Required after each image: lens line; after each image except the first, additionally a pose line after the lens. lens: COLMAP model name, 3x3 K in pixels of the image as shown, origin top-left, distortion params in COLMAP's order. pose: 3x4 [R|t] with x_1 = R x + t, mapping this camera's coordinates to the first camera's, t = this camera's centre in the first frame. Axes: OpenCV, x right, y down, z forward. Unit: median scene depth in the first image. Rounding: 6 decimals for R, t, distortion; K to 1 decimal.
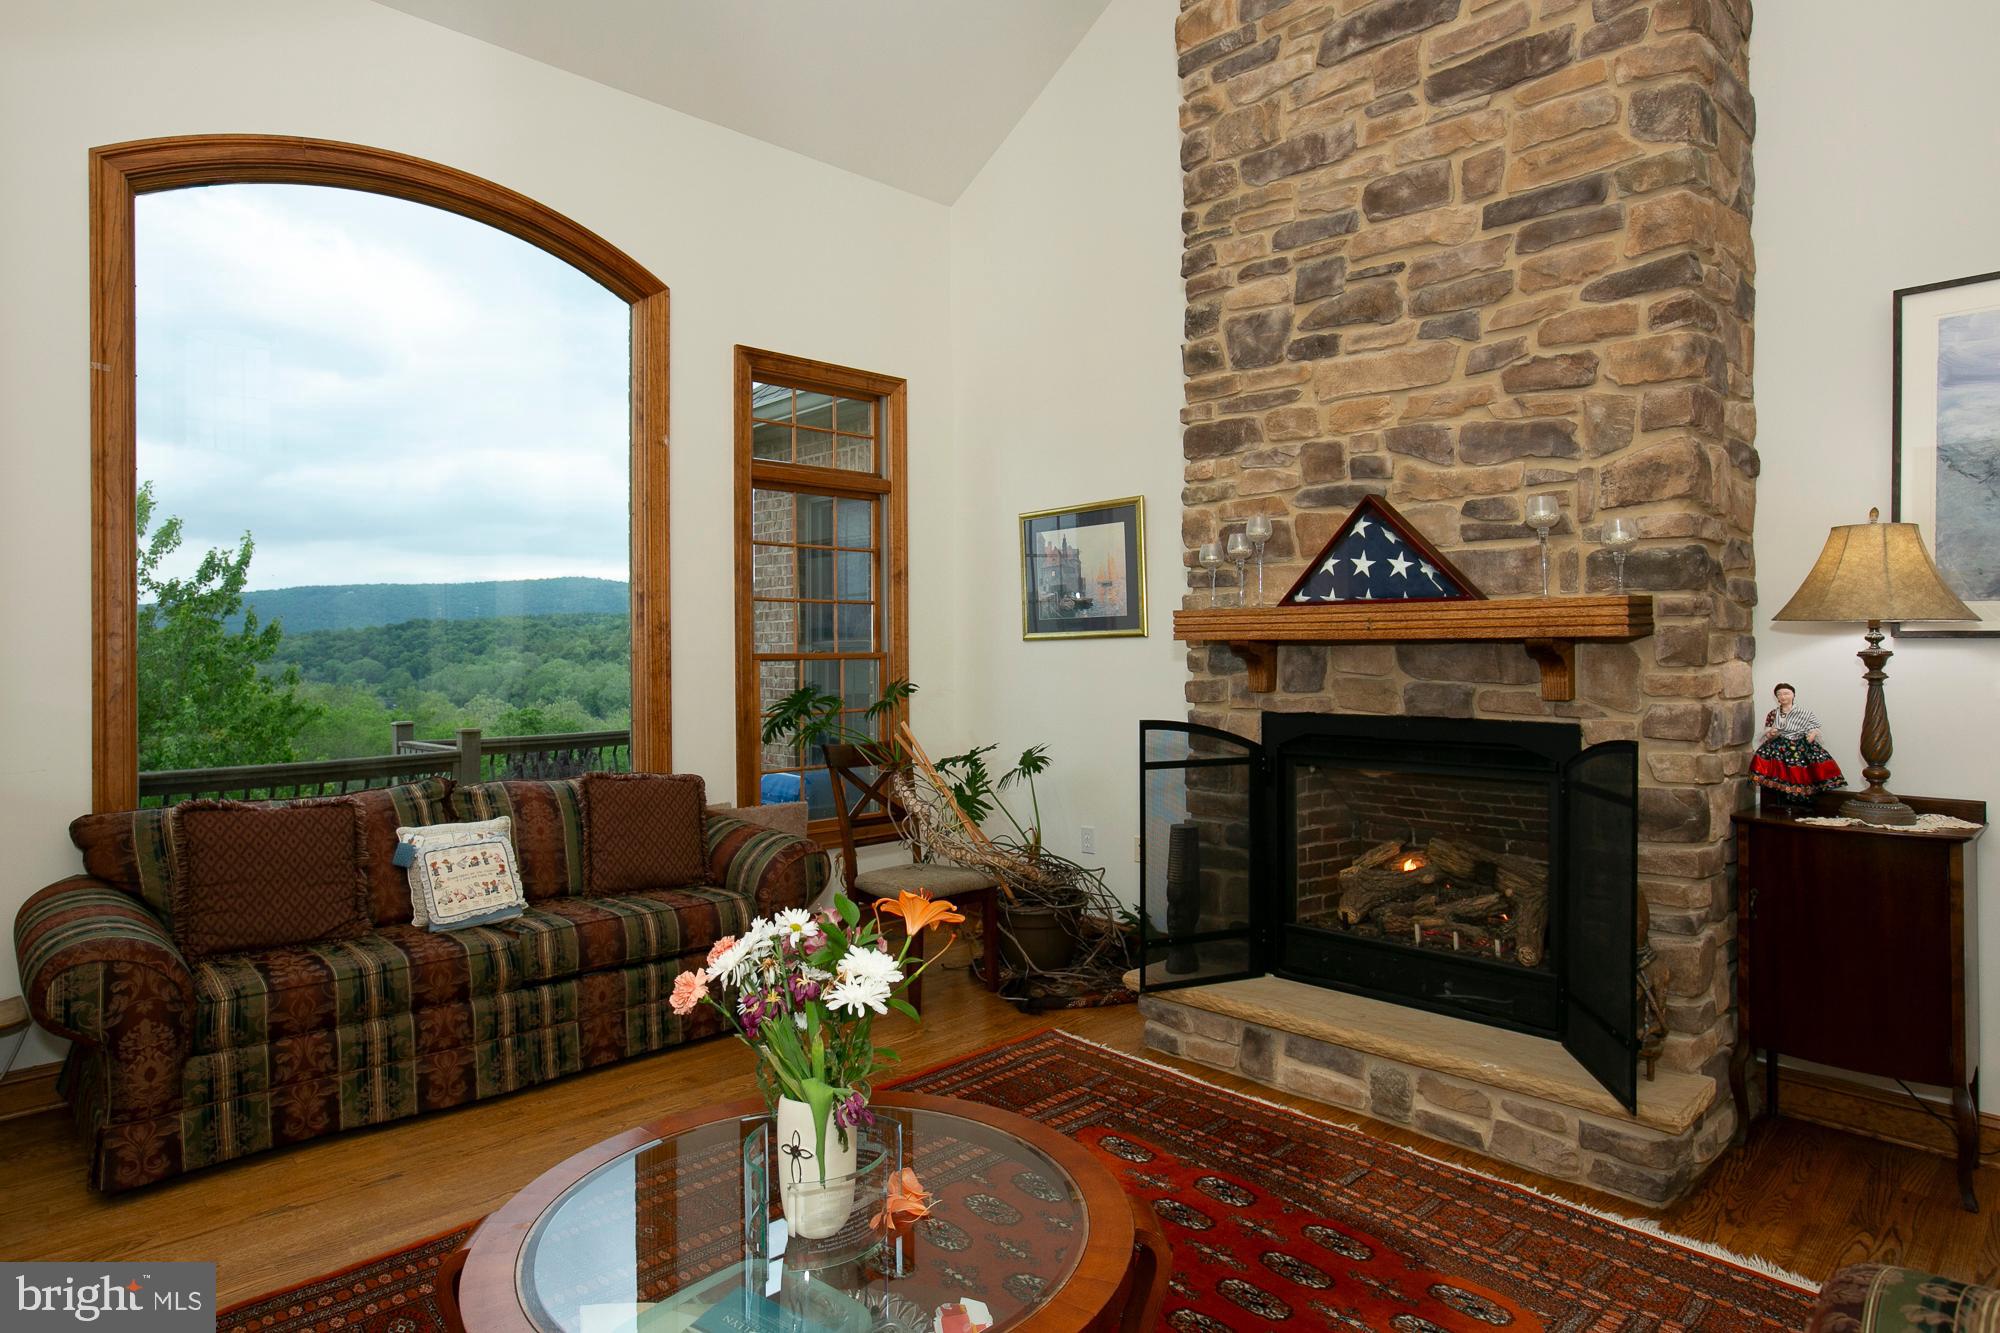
lens RADIAL K [[1121.3, 0, 1006.6], [0, 1121.3, 651.9], [0, 0, 1]] dist [0.000136, -0.000204]
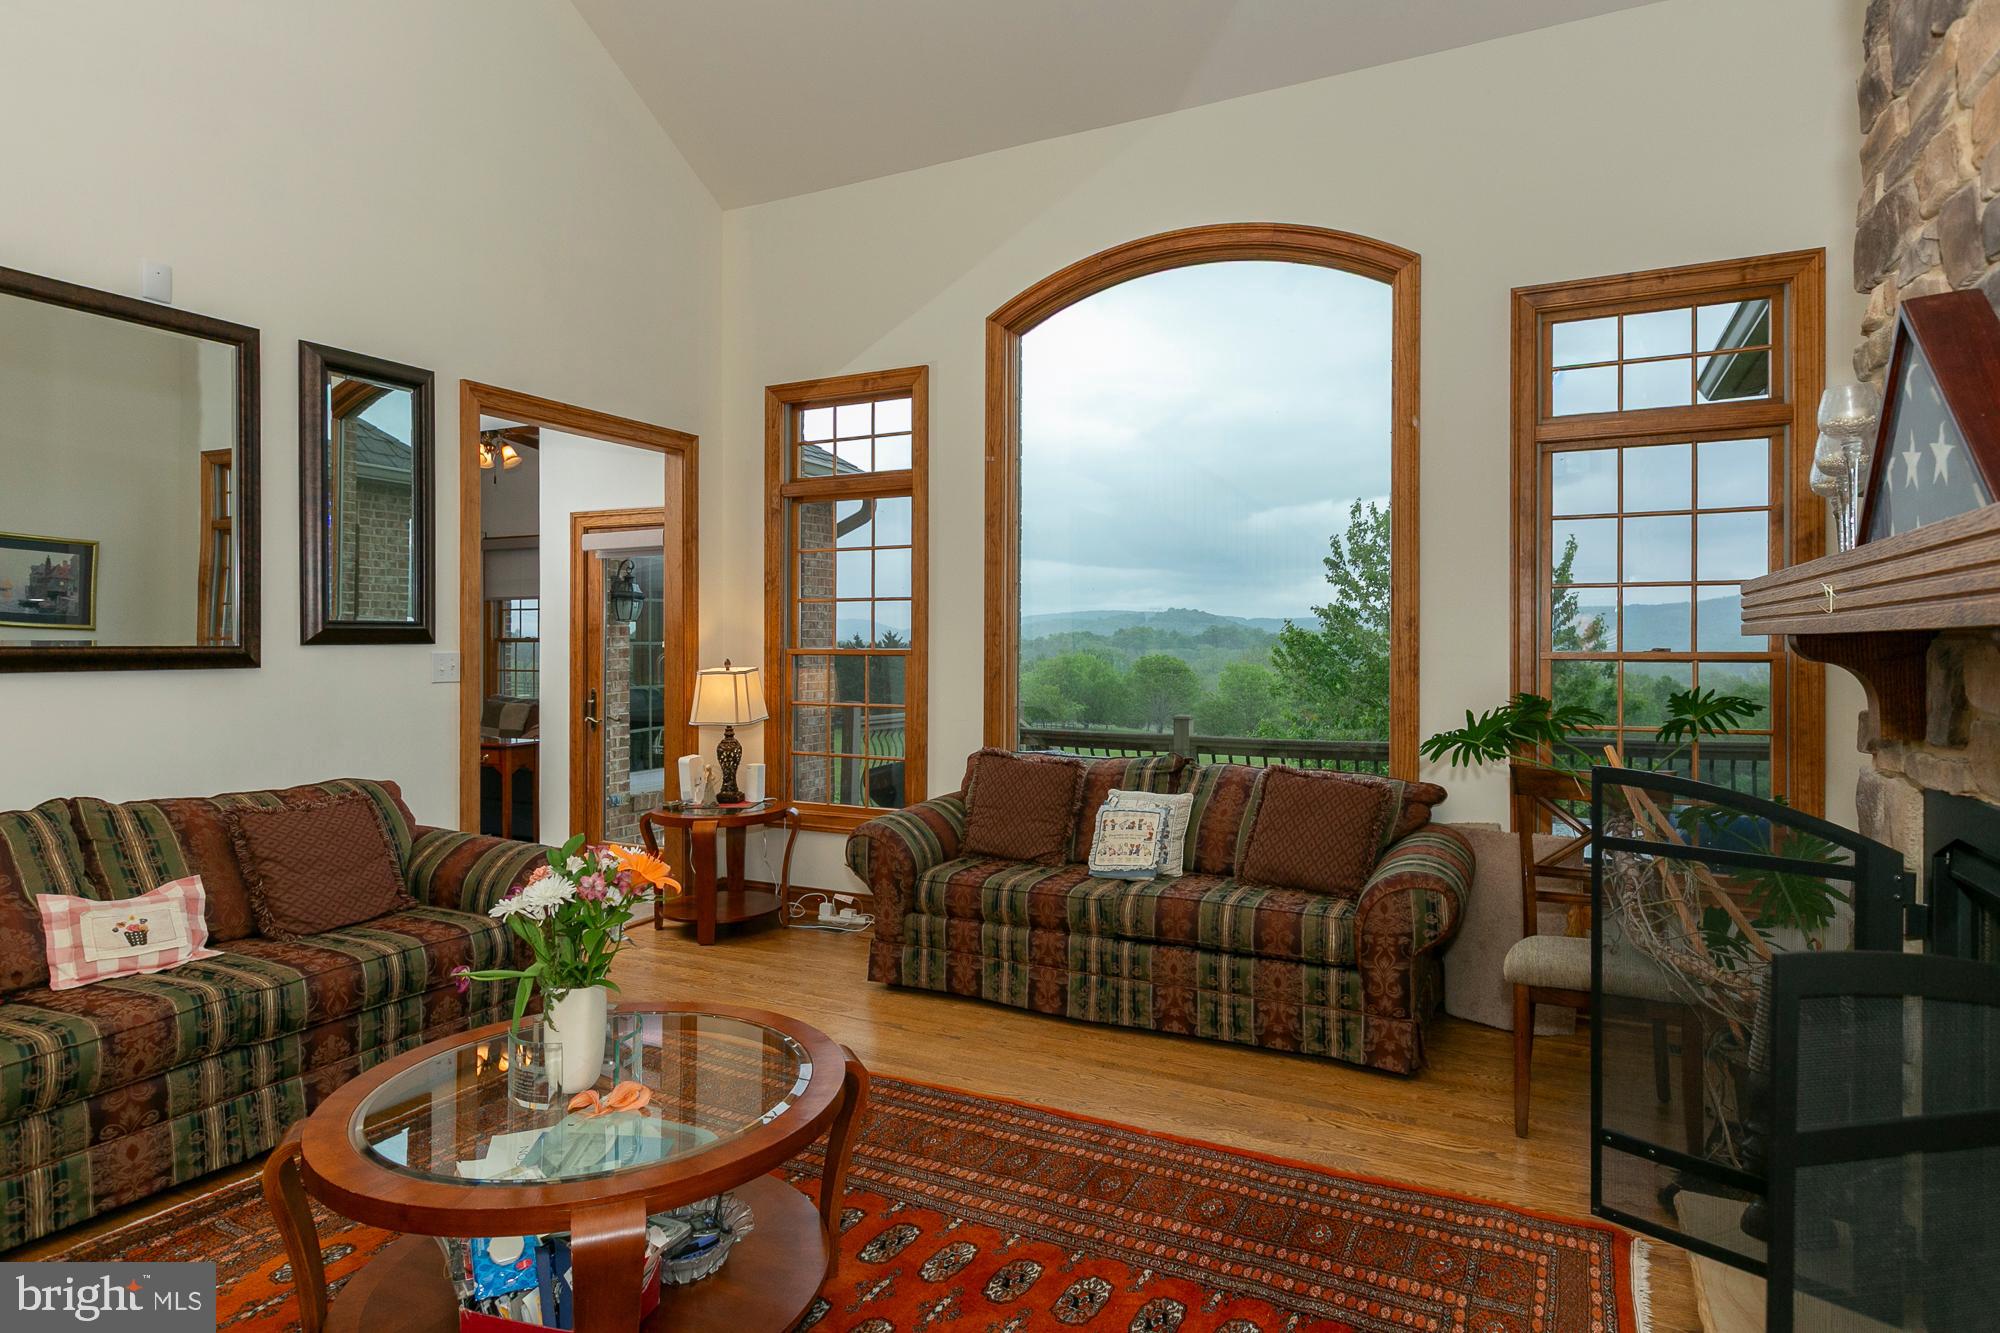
lens RADIAL K [[1083.6, 0, 997.4], [0, 1083.6, 645.8], [0, 0, 1]] dist [0.001767, 0.000112]
pose [[0.337199, 0.004210, -0.941424, 0.574105], [-0.004606, 0.999985, 0.002822, -0.004007], [0.941422, 0.003385, 0.337214, 0.507016]]
